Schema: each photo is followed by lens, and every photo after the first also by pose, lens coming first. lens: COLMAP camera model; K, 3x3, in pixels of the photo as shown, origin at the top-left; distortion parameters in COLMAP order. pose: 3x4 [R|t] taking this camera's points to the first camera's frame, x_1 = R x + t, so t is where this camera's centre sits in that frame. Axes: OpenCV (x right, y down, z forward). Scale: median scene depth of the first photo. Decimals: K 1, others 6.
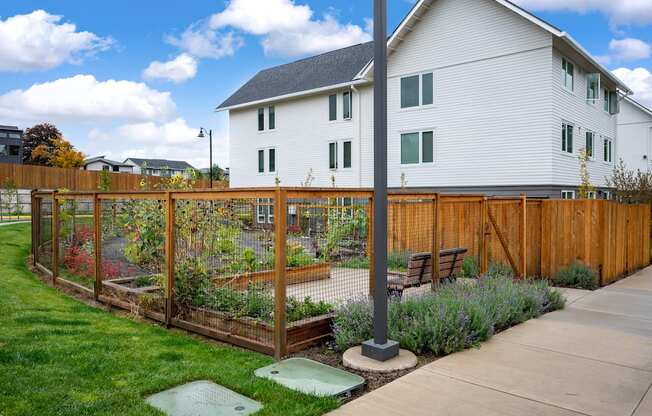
lens RADIAL K [[509.0, 0, 325.6], [0, 509.0, 206.1], [0, 0, 1]] dist [0.030087, -0.021486]
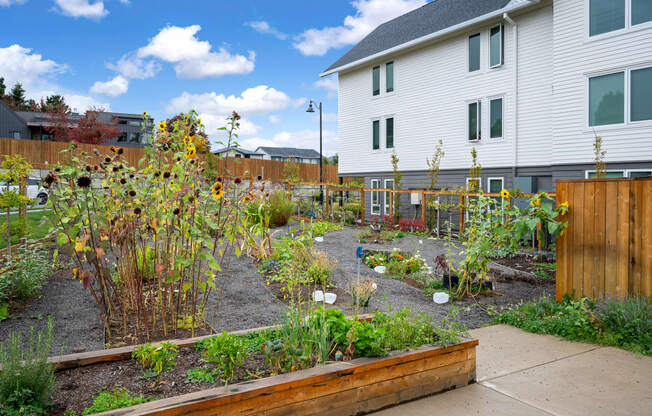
lens RADIAL K [[509.0, 0, 314.9], [0, 509.0, 185.1], [0, 0, 1]] dist [0.030087, -0.021486]
pose [[0.960570, 0.005240, -0.277987, -0.000132], [-0.011226, 0.999738, -0.019945, 0.004846], [0.277810, 0.022279, 0.960378, 0.253366]]
